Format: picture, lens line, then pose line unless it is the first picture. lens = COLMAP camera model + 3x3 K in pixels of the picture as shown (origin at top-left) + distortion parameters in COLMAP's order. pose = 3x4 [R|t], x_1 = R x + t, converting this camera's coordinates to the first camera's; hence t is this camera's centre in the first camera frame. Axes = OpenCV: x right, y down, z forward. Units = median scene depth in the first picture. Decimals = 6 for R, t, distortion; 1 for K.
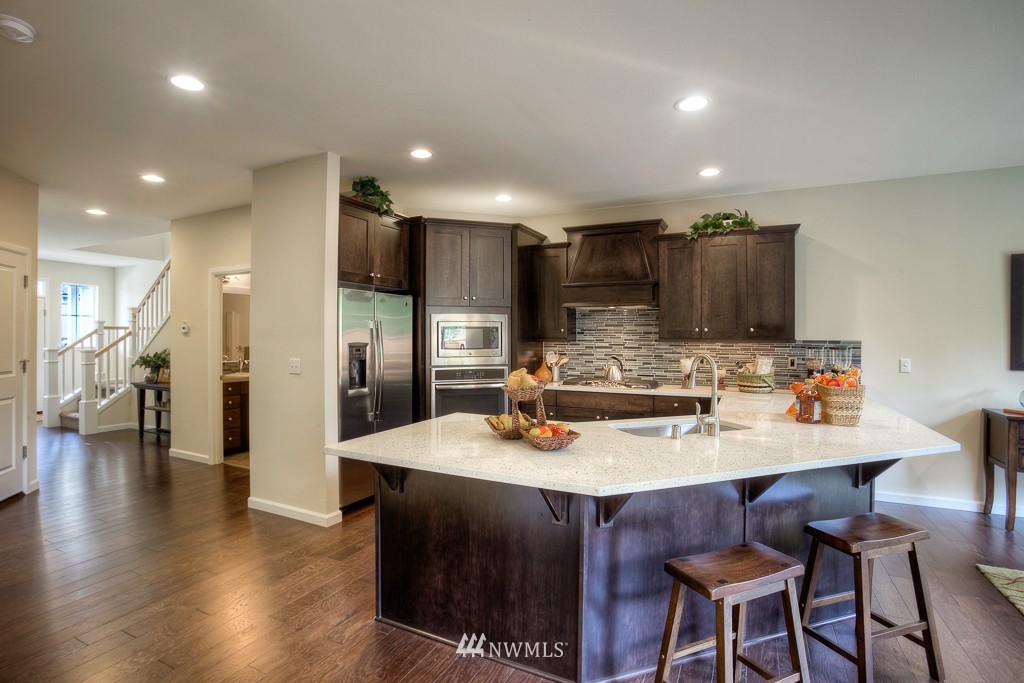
lens RADIAL K [[502.7, 0, 514.8], [0, 502.7, 331.8], [0, 0, 1]] dist [-0.036969, 0.000367]
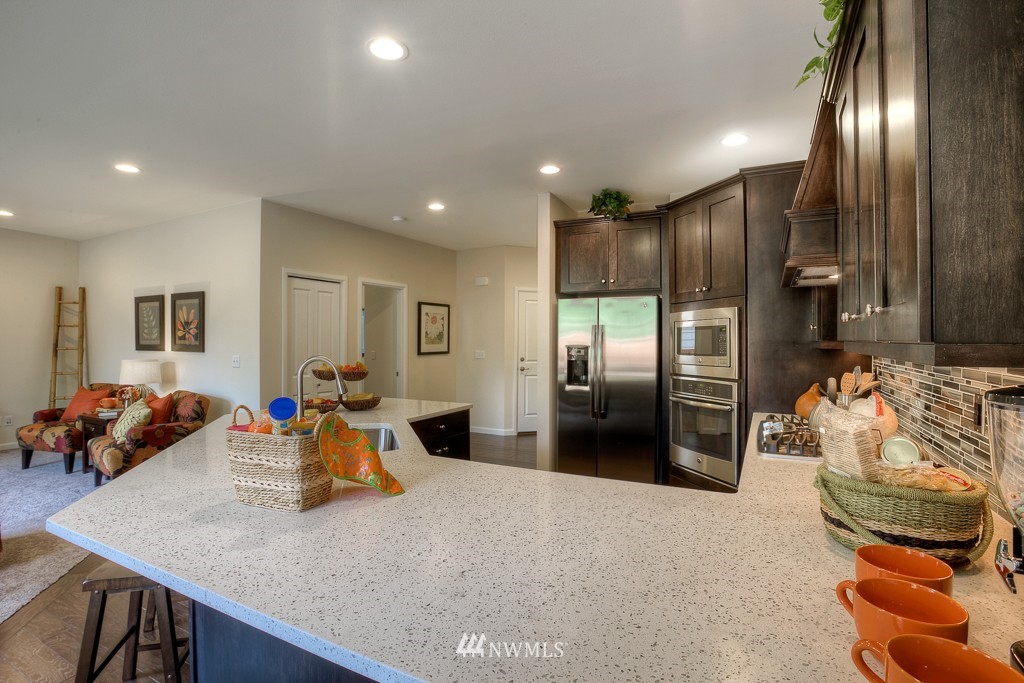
lens RADIAL K [[506.4, 0, 503.5], [0, 506.4, 338.9], [0, 0, 1]] dist [-0.082124, 0.038521]
pose [[-0.036717, -0.005313, -0.999312, 0.710811], [0.007246, 0.999958, -0.005583, 0.011338], [0.999299, -0.007446, -0.036677, 0.742882]]
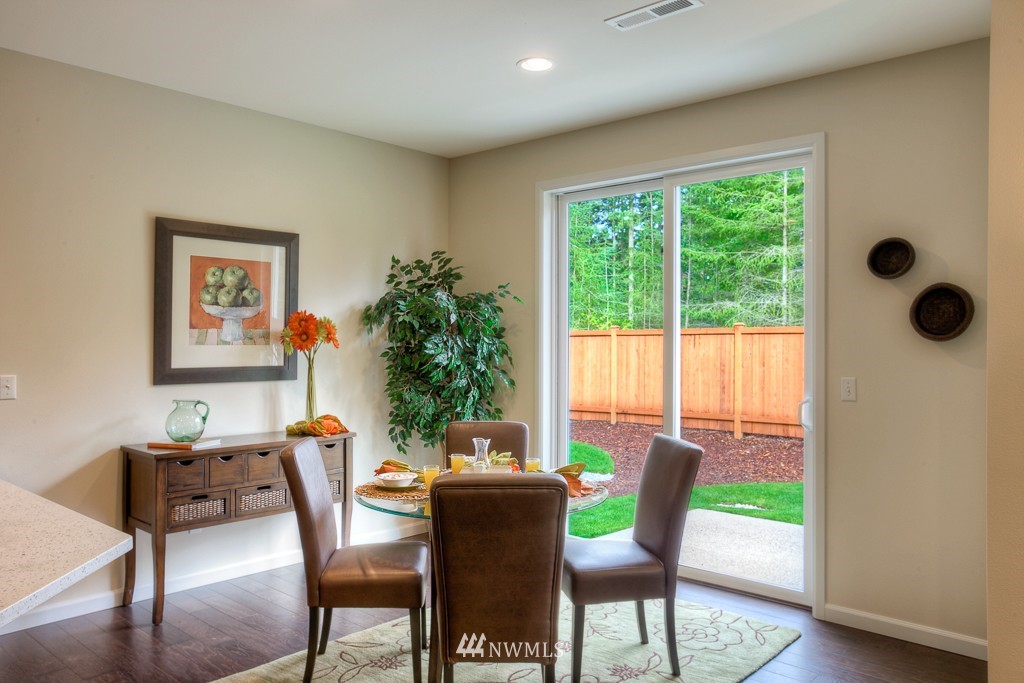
lens RADIAL K [[761.0, 0, 512.0], [0, 761.0, 341.5], [0, 0, 1]] dist [-0.002874, -0.000142]
pose [[0.289644, -0.000776, 0.957134, 0.118080], [-0.015052, 0.999872, 0.005366, 0.003560], [-0.957016, -0.015961, 0.289595, 0.171347]]
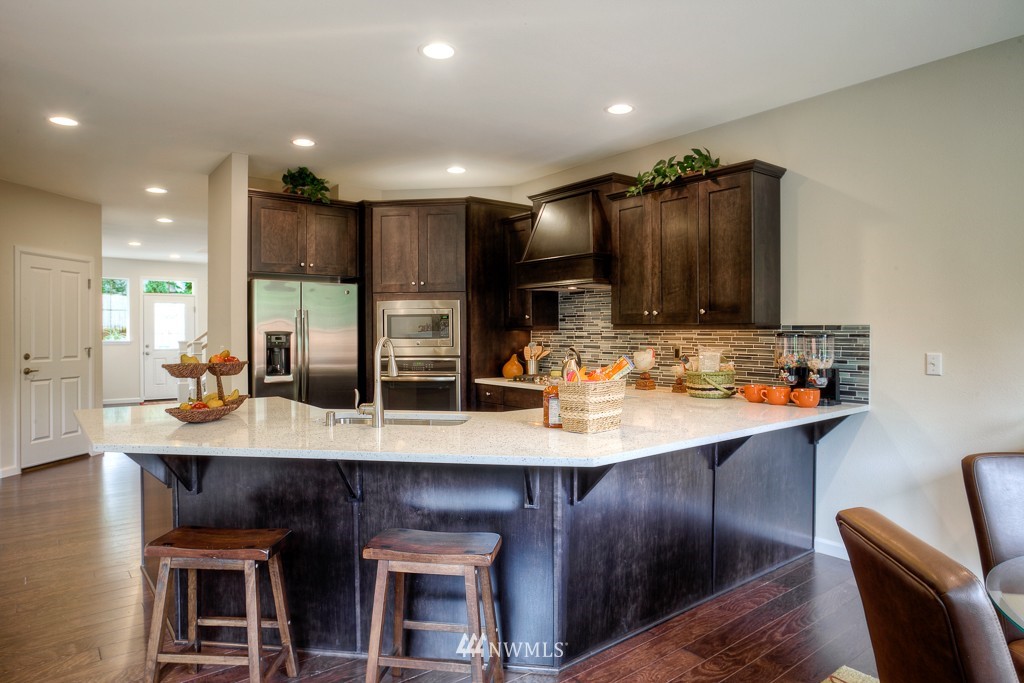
lens RADIAL K [[619.3, 0, 509.2], [0, 619.3, 337.3], [0, 0, 1]] dist [-0.015704, 0.000364]
pose [[0.897610, -0.001370, -0.440788, 0.577633], [0.009231, 0.999834, 0.015691, 0.016011], [0.440694, -0.018153, 0.897474, 0.053006]]
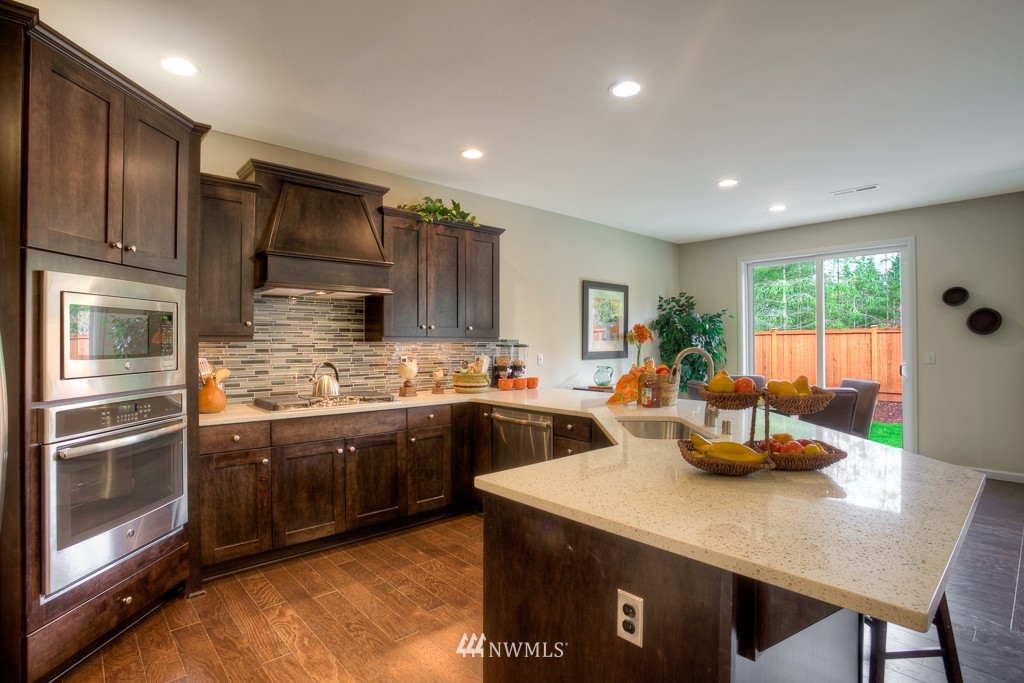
lens RADIAL K [[506.4, 0, 503.5], [0, 506.4, 338.9], [0, 0, 1]] dist [-0.082124, 0.038521]
pose [[0.389038, 0.003010, 0.921217, -0.376895], [-0.005791, 0.999983, -0.000821, 0.016214], [-0.921204, -0.005016, 0.389049, 0.518966]]
